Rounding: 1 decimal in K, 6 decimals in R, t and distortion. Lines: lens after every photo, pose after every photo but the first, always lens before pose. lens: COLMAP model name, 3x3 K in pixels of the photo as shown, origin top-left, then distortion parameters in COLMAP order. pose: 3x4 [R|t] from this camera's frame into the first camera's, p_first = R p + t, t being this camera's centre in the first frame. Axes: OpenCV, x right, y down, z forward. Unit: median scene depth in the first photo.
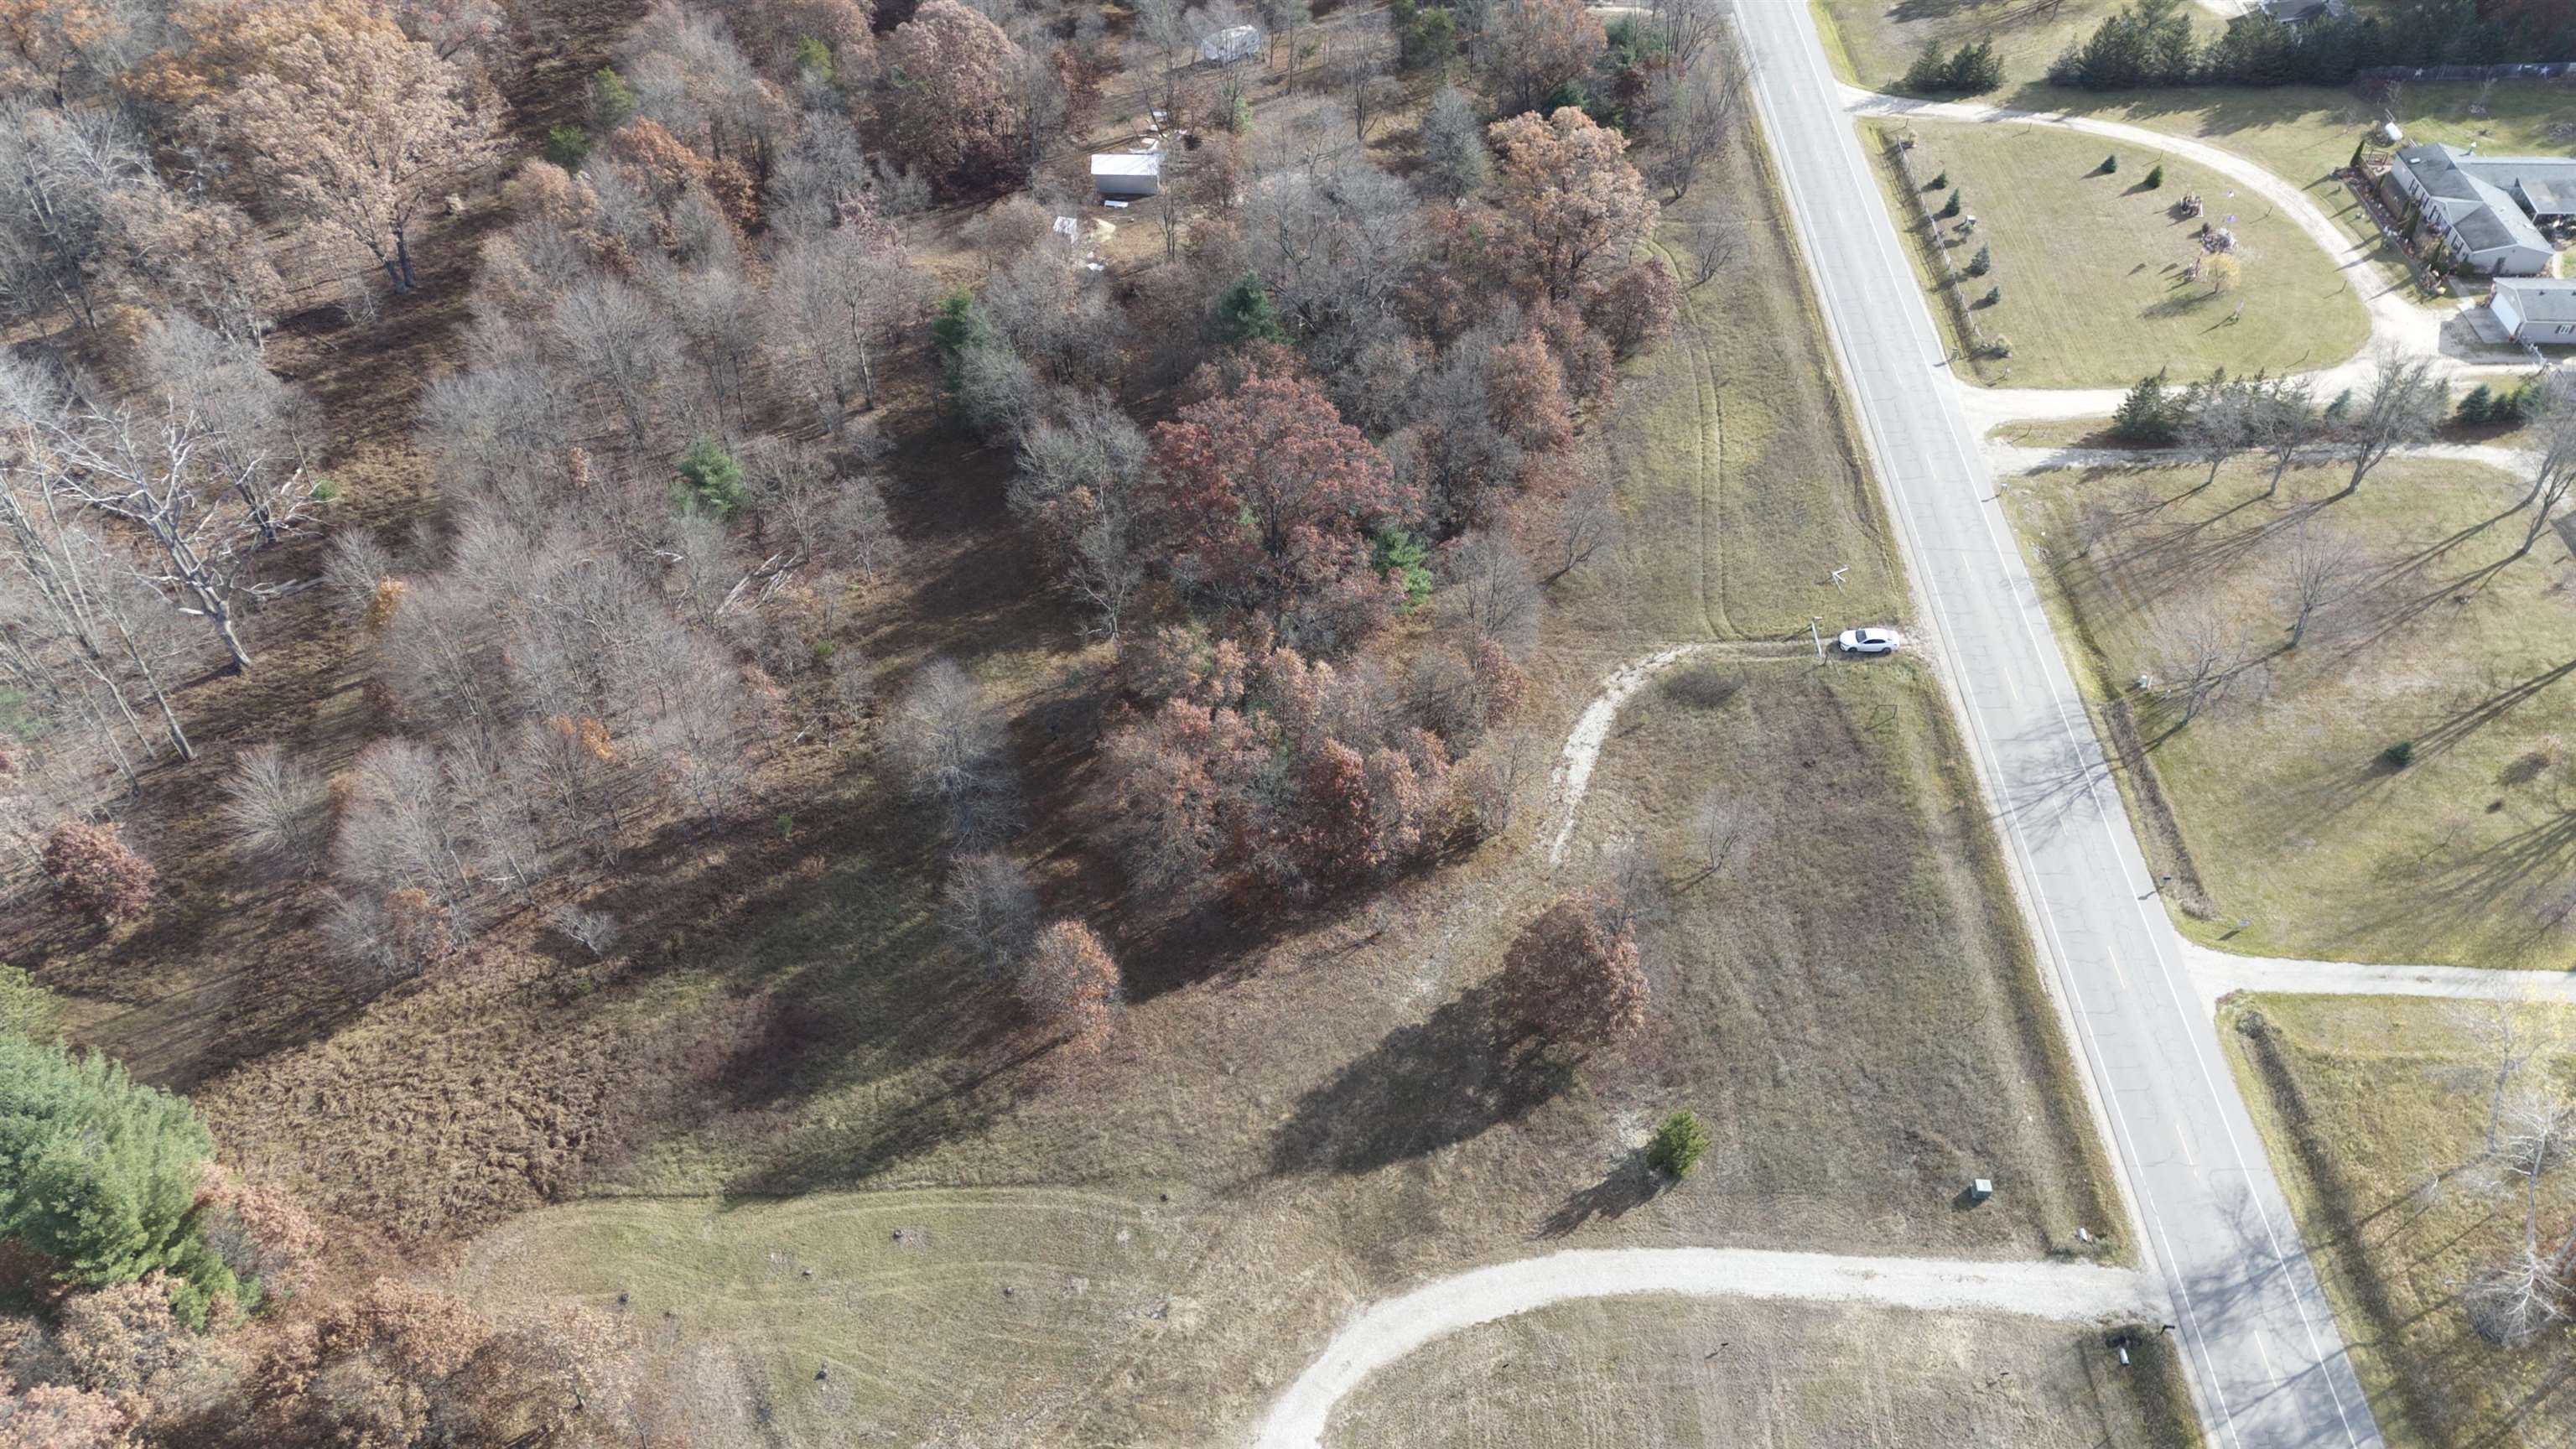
lens RADIAL K [[1844.6, 0, 1288.0], [0, 1844.6, 724.5], [0, 0, 1]] dist [0.077159, -0.068665]
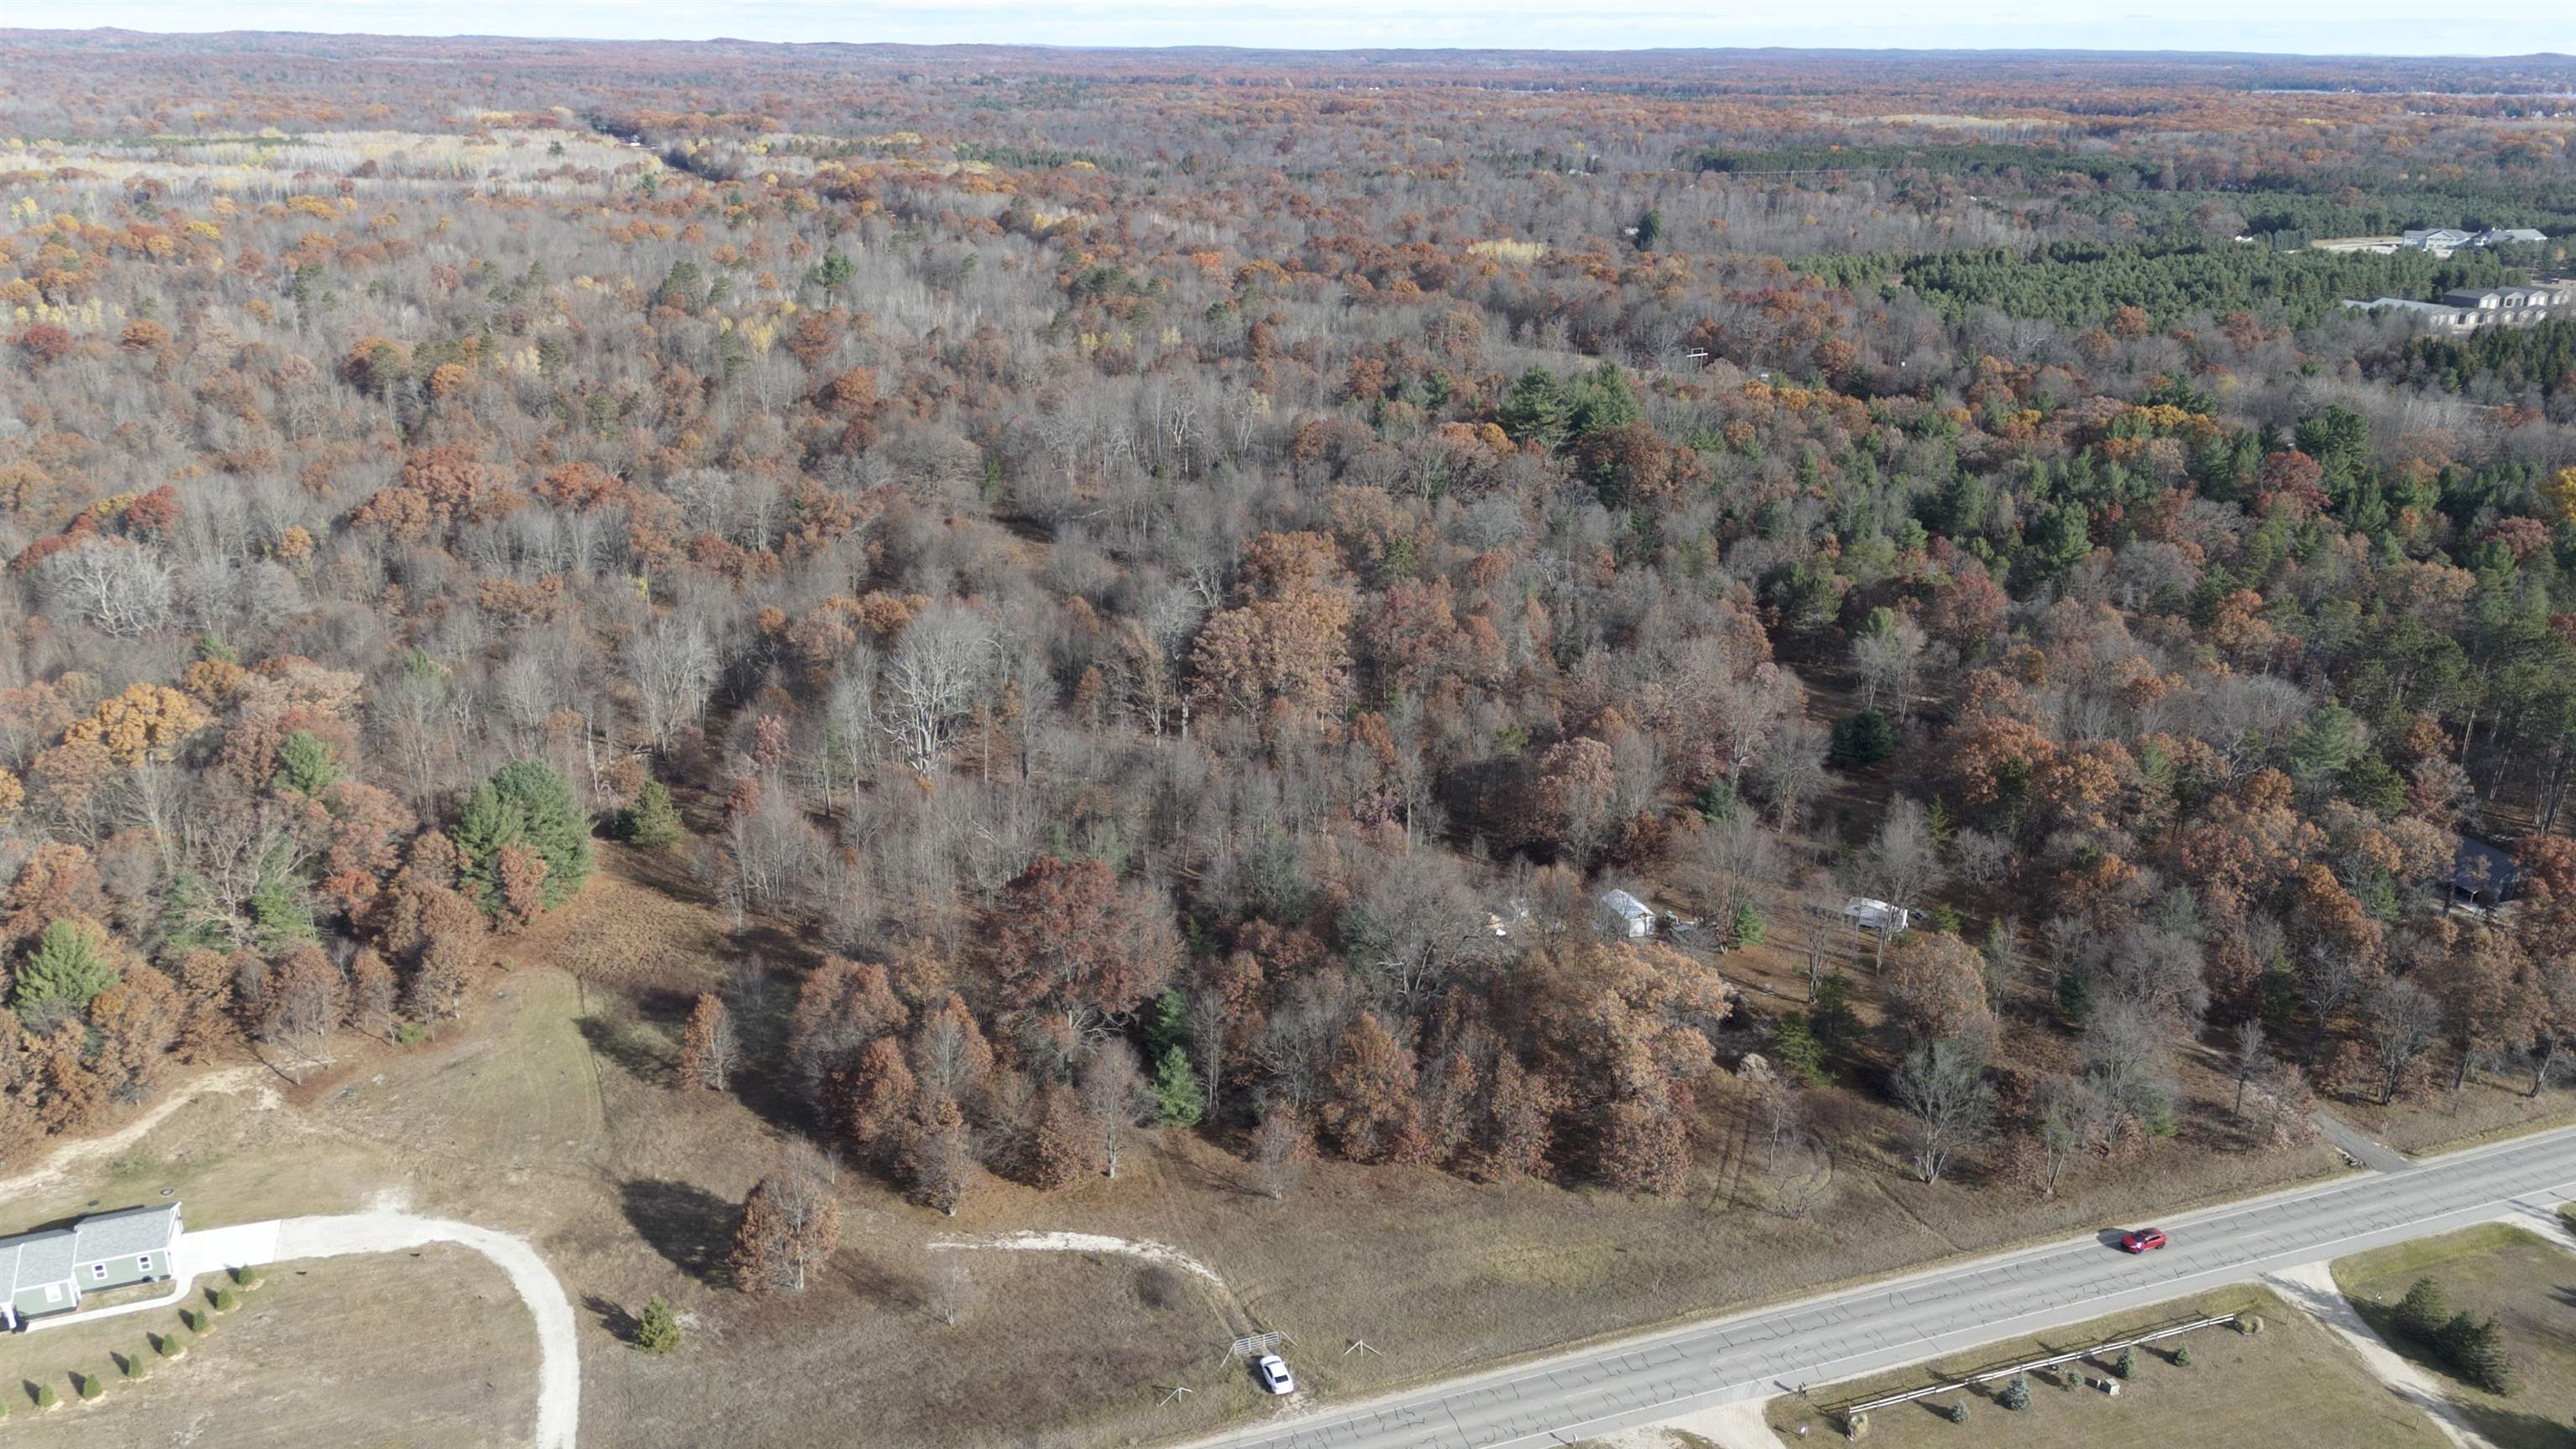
lens RADIAL K [[1844.6, 0, 1288.0], [0, 1844.6, 724.5], [0, 0, 1]] dist [0.077159, -0.068665]
pose [[0.362048, 0.310762, -0.878833, 1.187673], [-0.671484, 0.740874, -0.014648, -0.322488], [0.646553, 0.595426, 0.476904, 0.319053]]
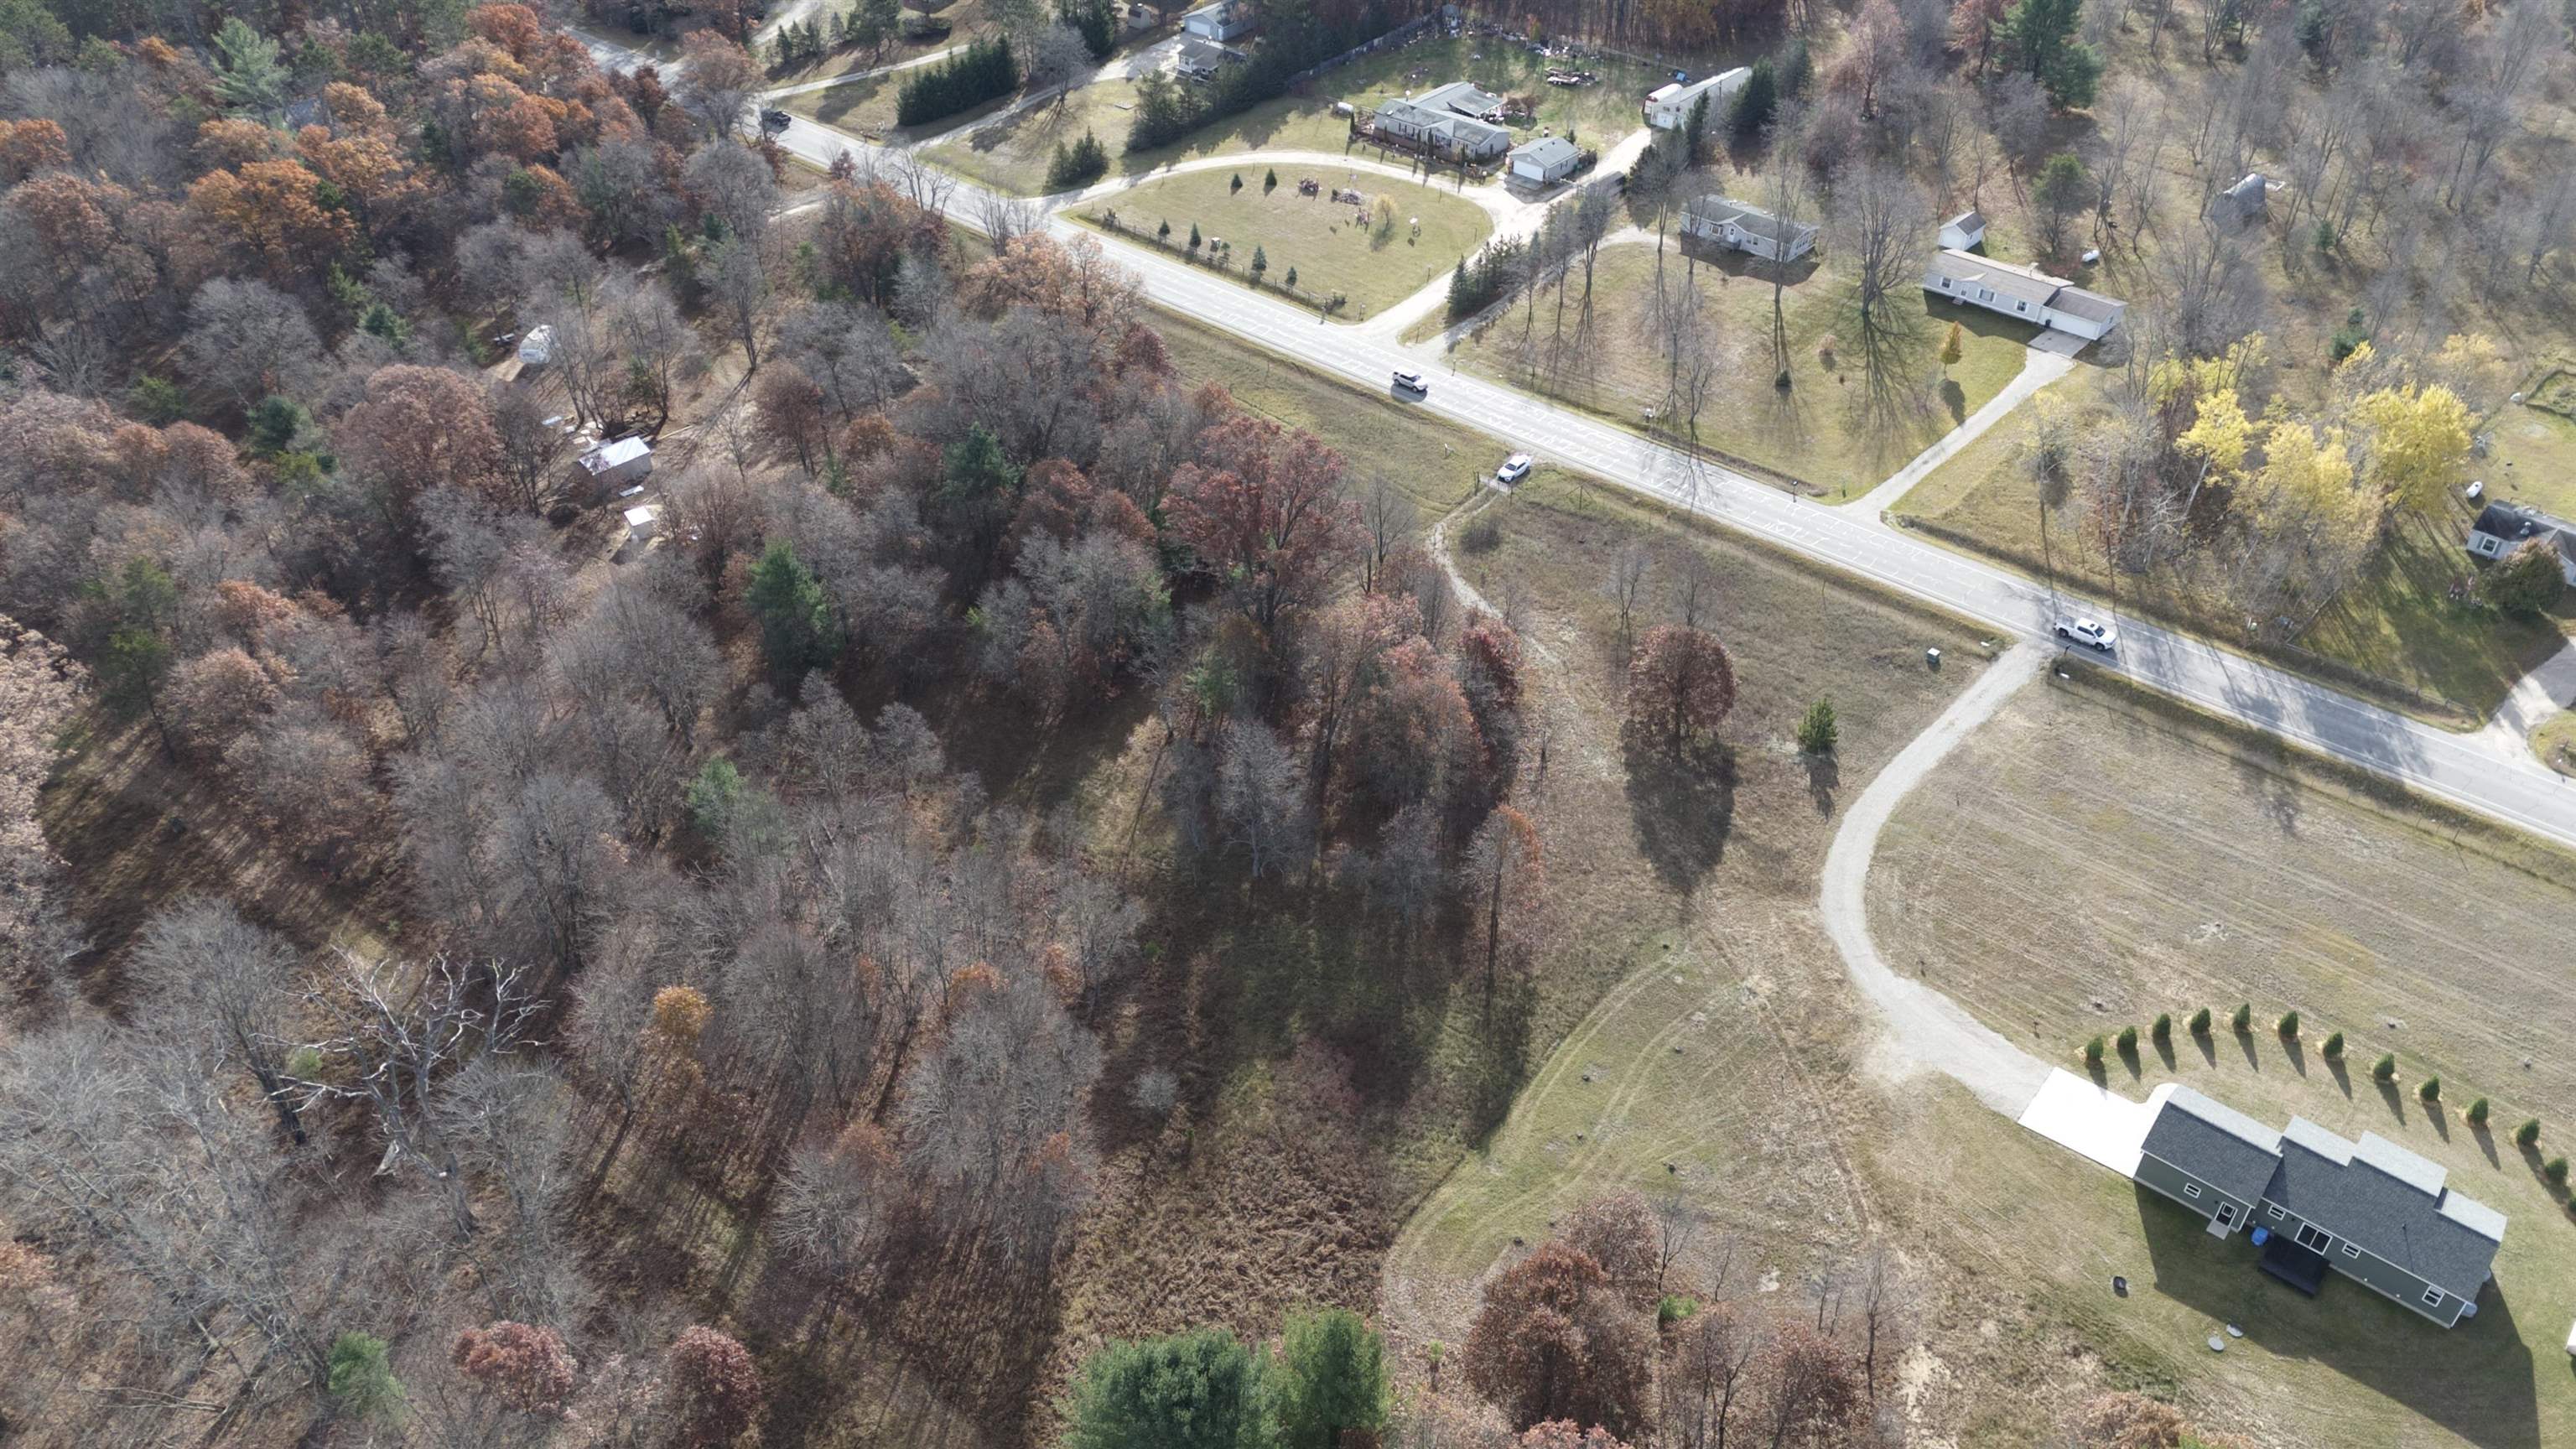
lens RADIAL K [[1885.5, 0, 1319.6], [0, 1885.5, 730.8], [0, 0, 1]] dist [0.101614, -0.075104]
pose [[0.628979, -0.469858, 0.619370, -0.755672], [0.548352, 0.832880, 0.074969, -0.071428], [-0.551086, 0.292479, 0.781512, 0.074765]]
